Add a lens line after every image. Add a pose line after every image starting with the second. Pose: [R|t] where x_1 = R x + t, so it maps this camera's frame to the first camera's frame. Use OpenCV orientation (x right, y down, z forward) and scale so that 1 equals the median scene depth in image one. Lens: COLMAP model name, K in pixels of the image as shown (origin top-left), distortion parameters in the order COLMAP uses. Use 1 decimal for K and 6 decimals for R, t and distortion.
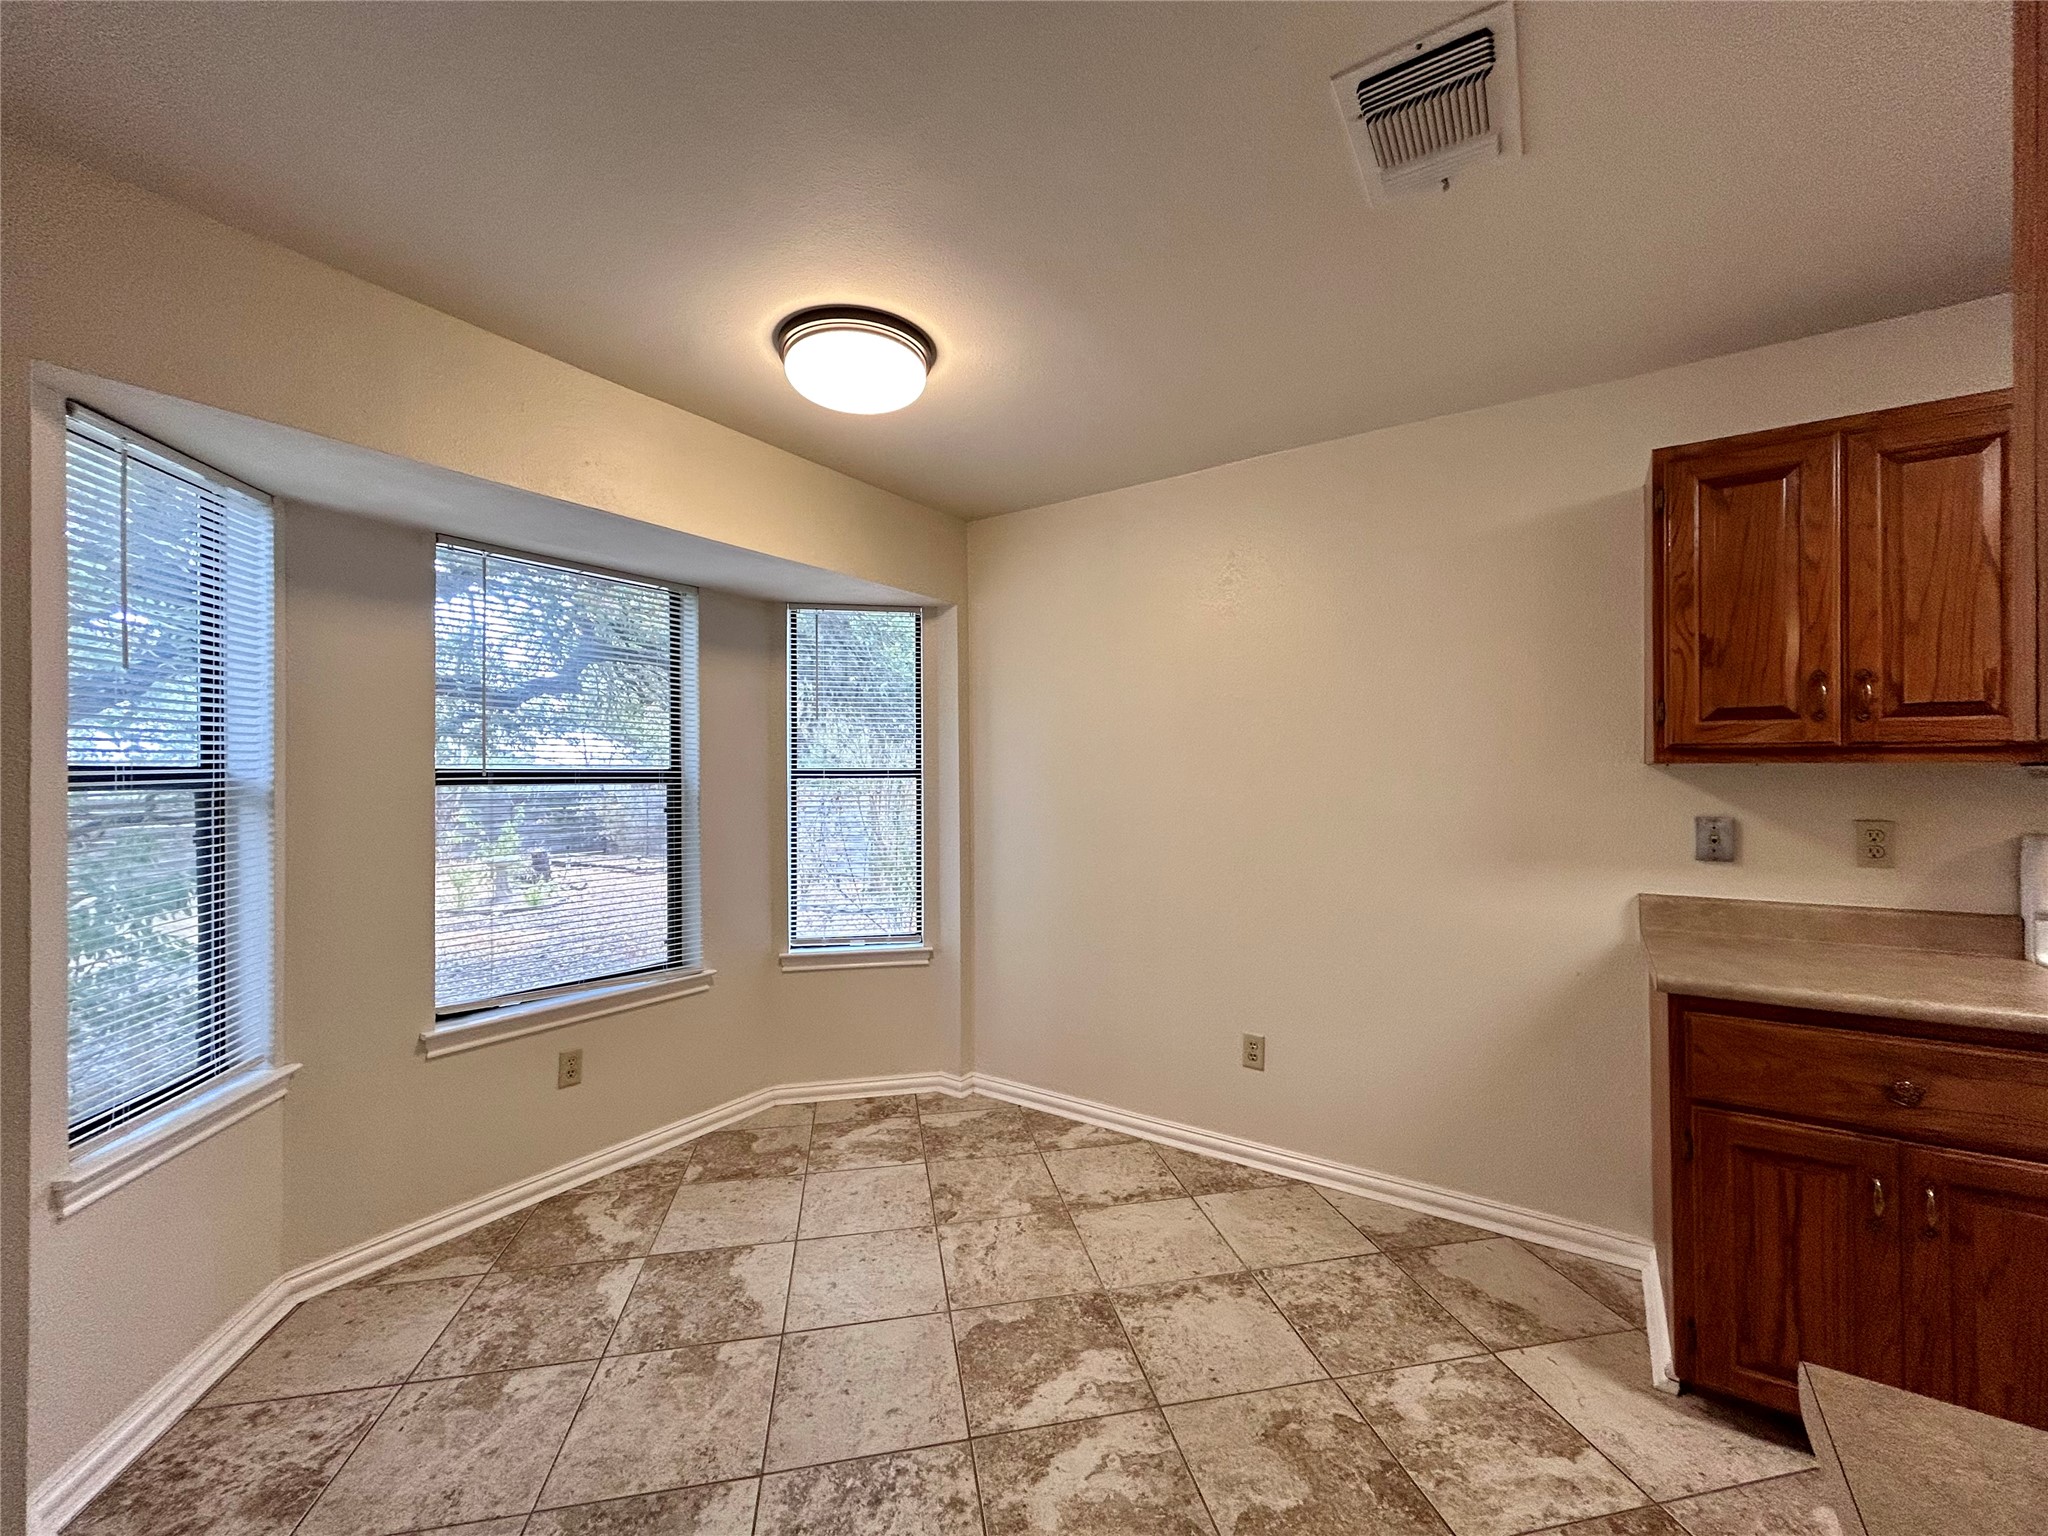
lens RADIAL K [[821.8, 0, 1021.4], [0, 821.8, 768.4], [0, 0, 1]] dist [-0.002023, 0.000765]
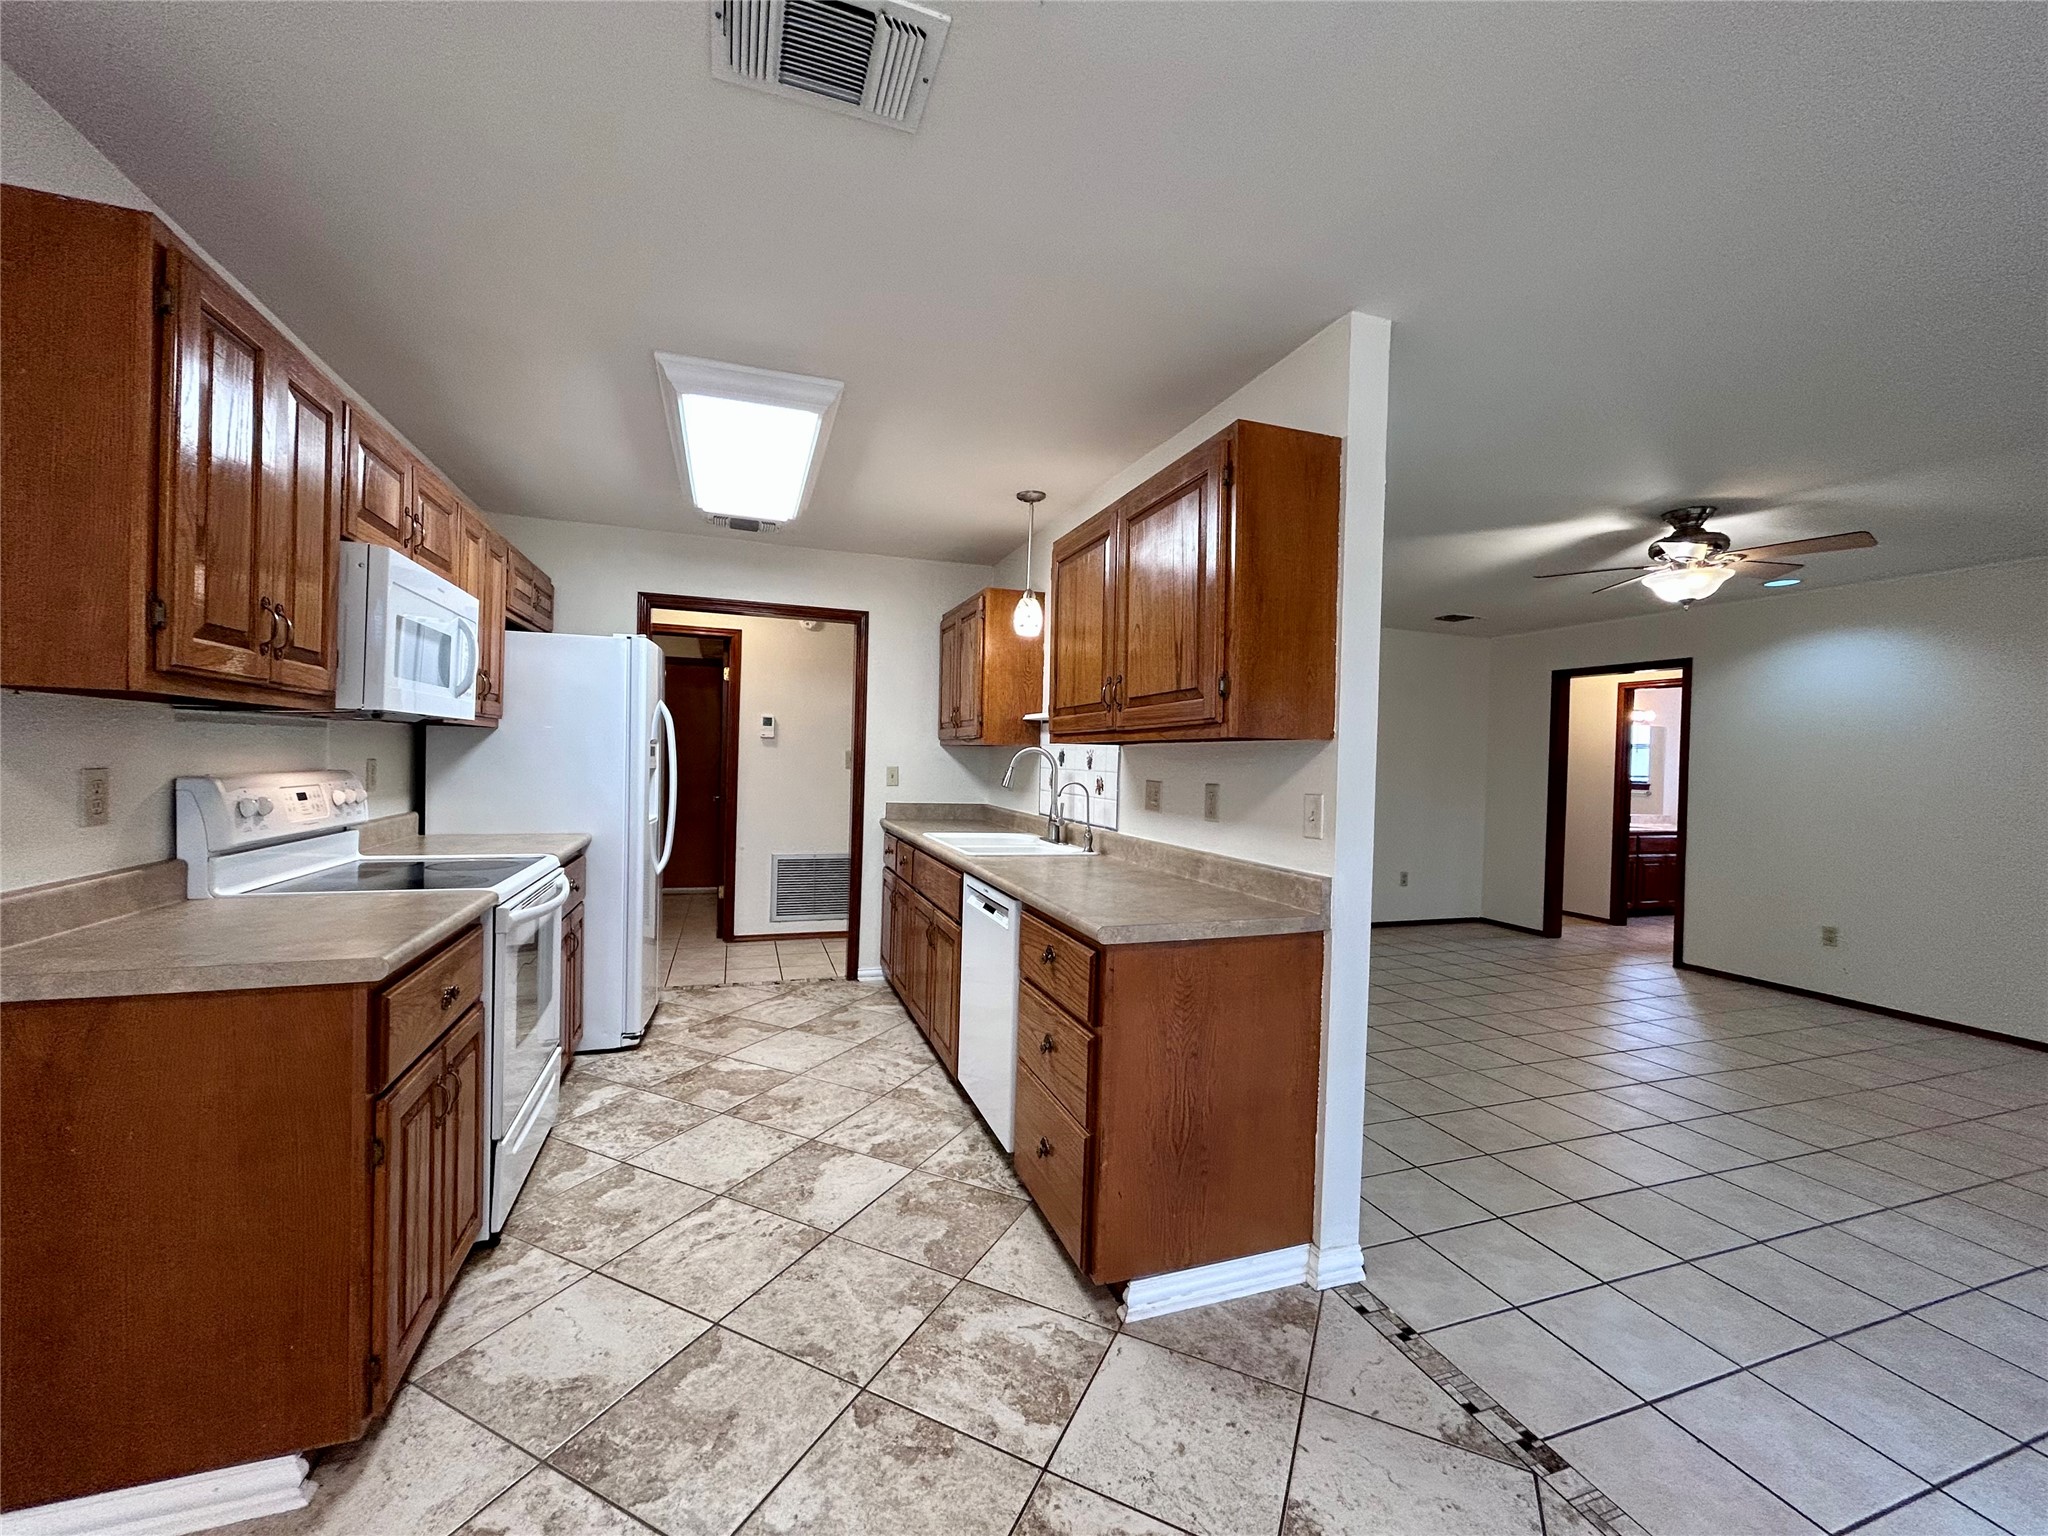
lens RADIAL K [[821.8, 0, 1021.4], [0, 821.8, 768.4], [0, 0, 1]] dist [-0.002023, 0.000765]
pose [[-0.796163, -0.023940, 0.604608, -0.222662], [-0.026264, 0.999643, 0.004997, 0.036453], [-0.604512, -0.011901, -0.796507, 1.220935]]
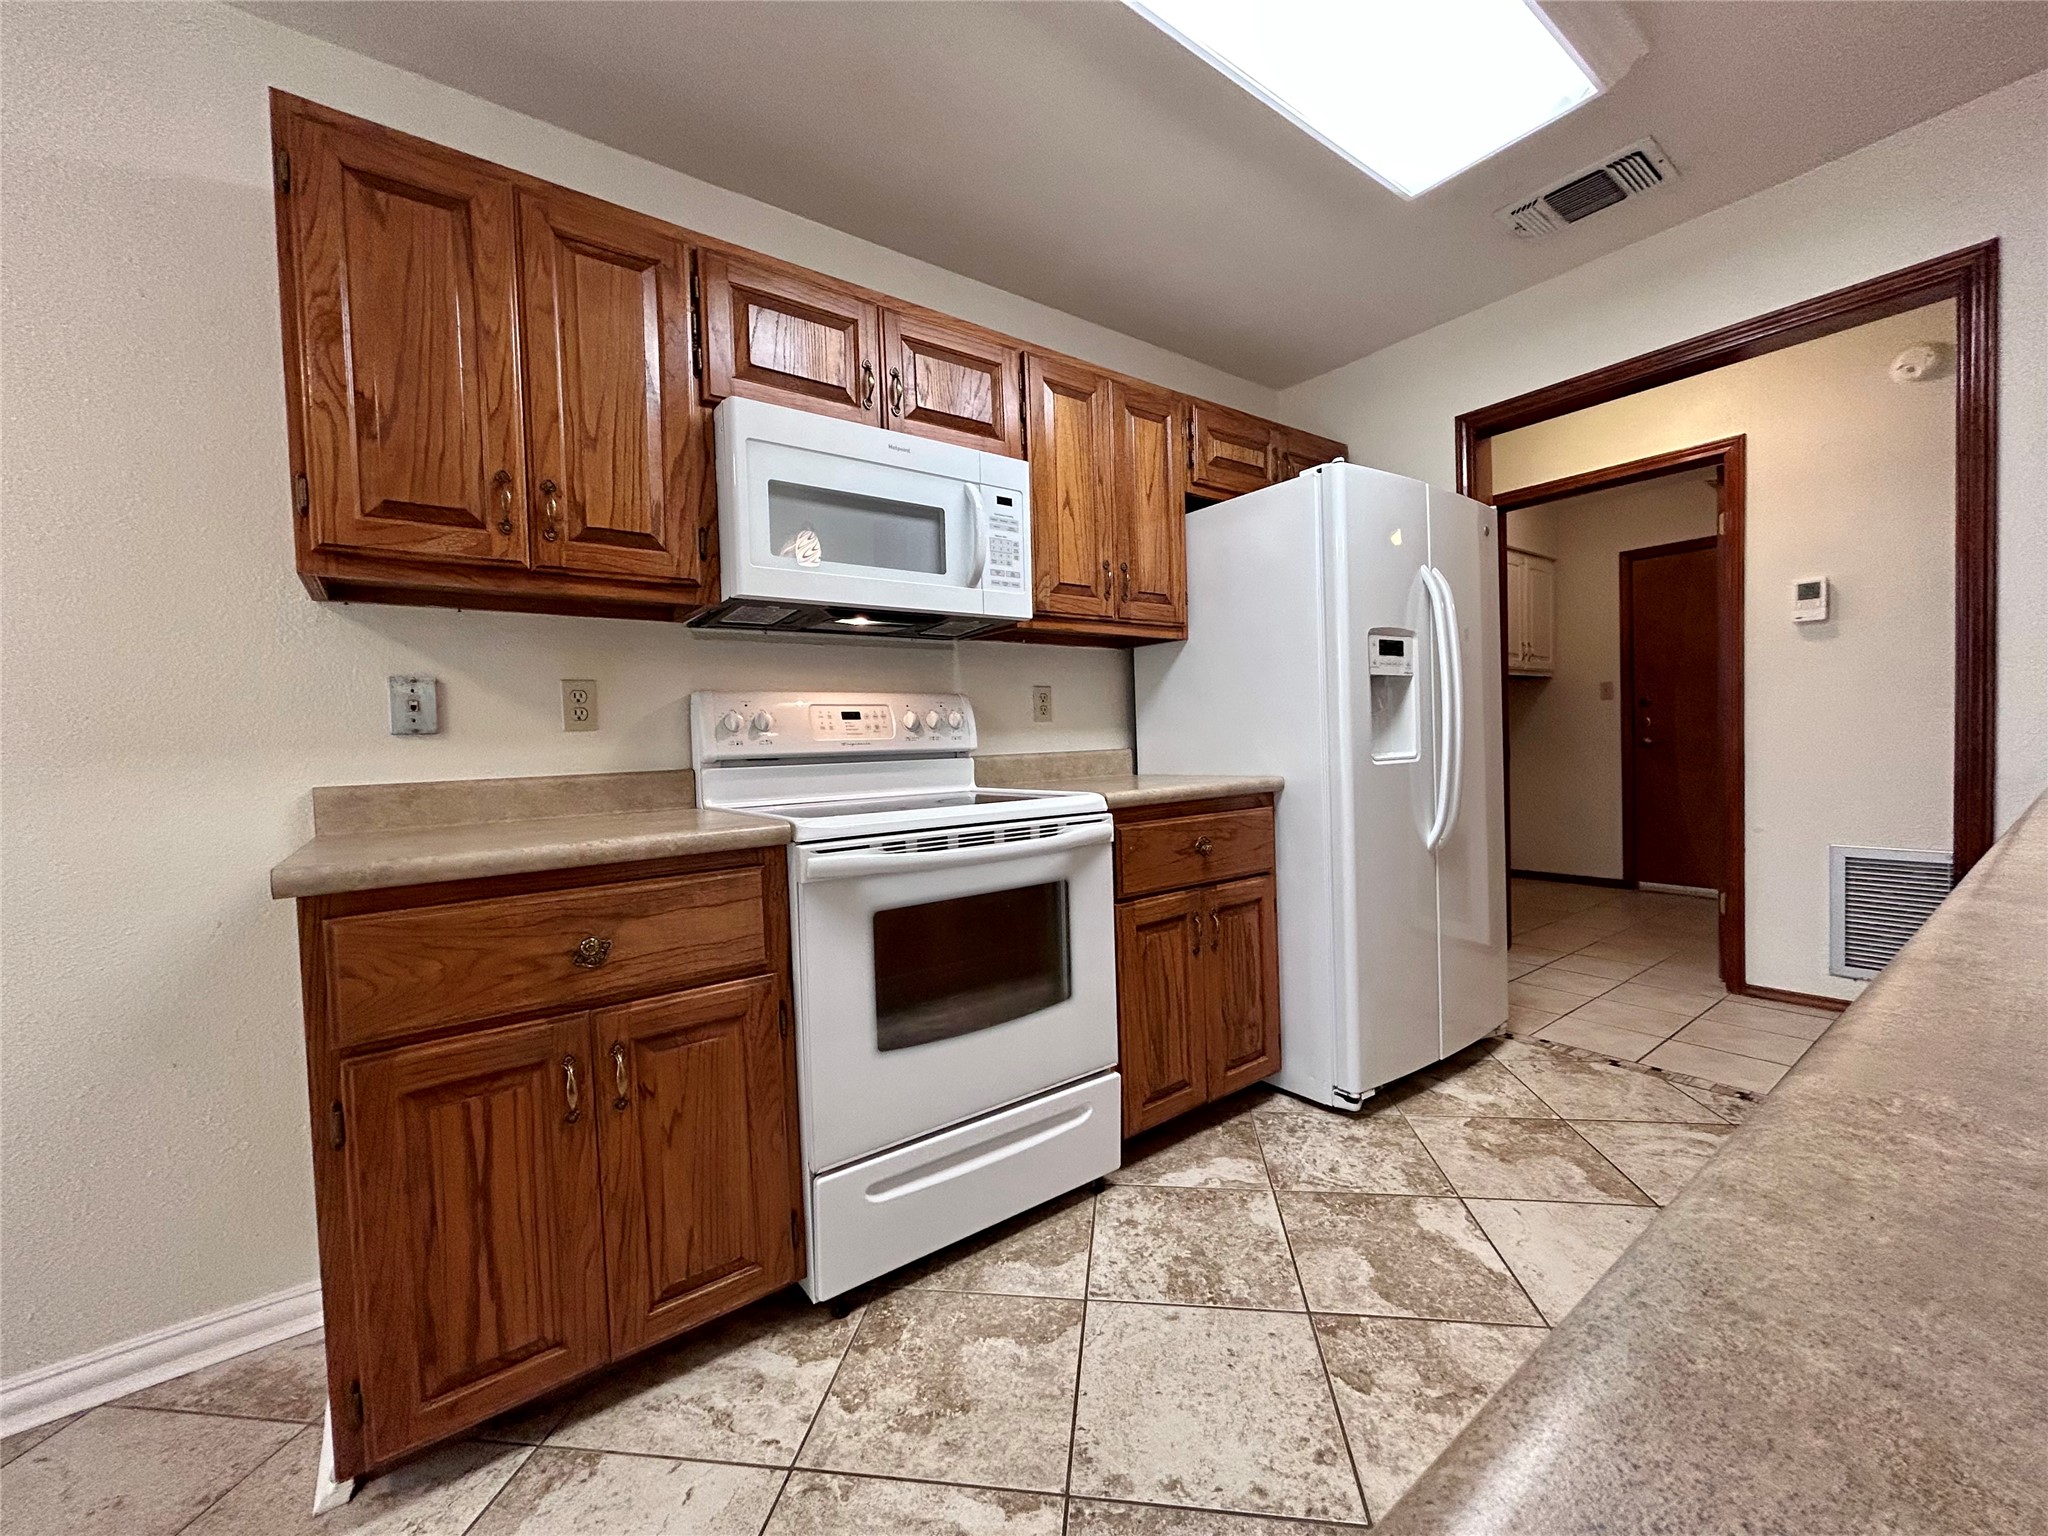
lens RADIAL K [[821.8, 0, 1021.4], [0, 821.8, 768.4], [0, 0, 1]] dist [-0.002023, 0.000765]
pose [[0.332412, -0.036750, 0.942418, 0.366957], [0.026520, 0.999210, 0.029611, 0.162950], [-0.942762, 0.015150, 0.333123, 0.252345]]
